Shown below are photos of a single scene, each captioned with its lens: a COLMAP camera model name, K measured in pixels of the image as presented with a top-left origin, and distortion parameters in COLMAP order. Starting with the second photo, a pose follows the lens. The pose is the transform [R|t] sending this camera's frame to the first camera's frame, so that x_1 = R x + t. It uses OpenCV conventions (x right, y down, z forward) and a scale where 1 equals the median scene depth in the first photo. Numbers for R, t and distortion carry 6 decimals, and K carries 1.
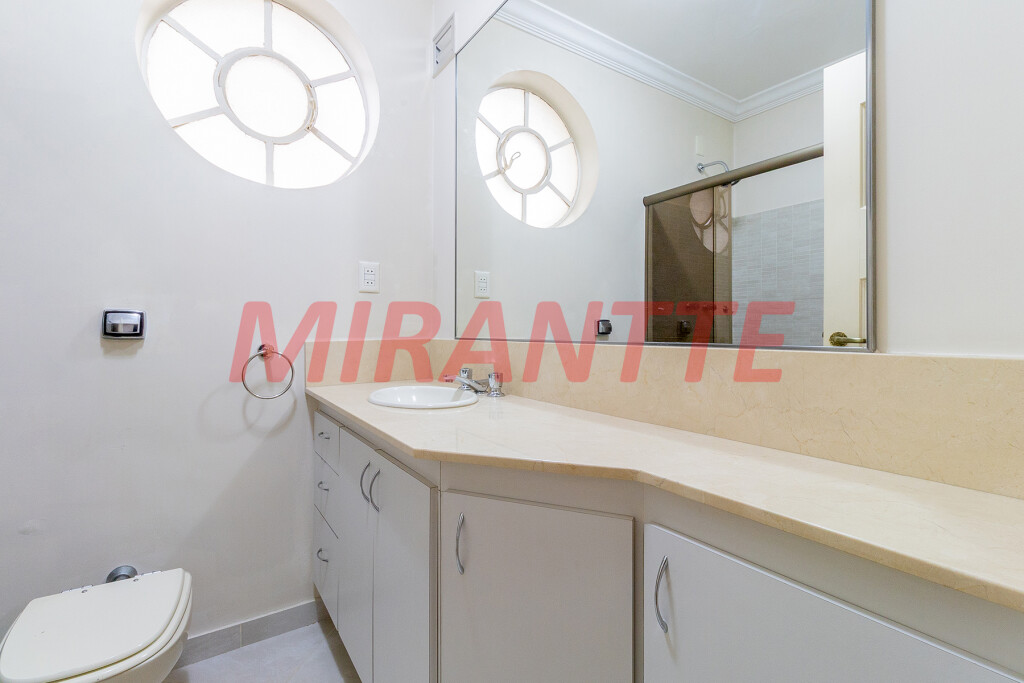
lens RADIAL K [[477.6, 0, 507.5], [0, 477.6, 330.5], [0, 0, 1]] dist [-0.000044, 0.000092]
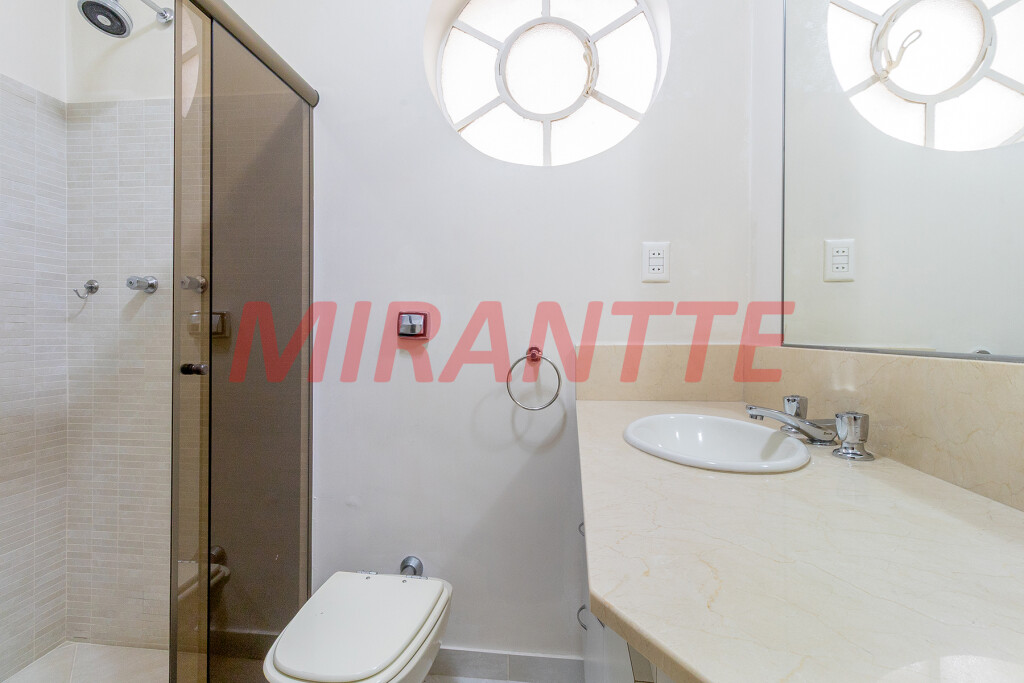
lens RADIAL K [[477.6, 0, 507.5], [0, 477.6, 330.5], [0, 0, 1]] dist [-0.000044, 0.000092]
pose [[0.765555, 0.001489, -0.643369, 0.019763], [-0.004873, 0.999982, -0.003485, 0.001467], [0.643352, 0.005803, 0.765548, 0.272309]]
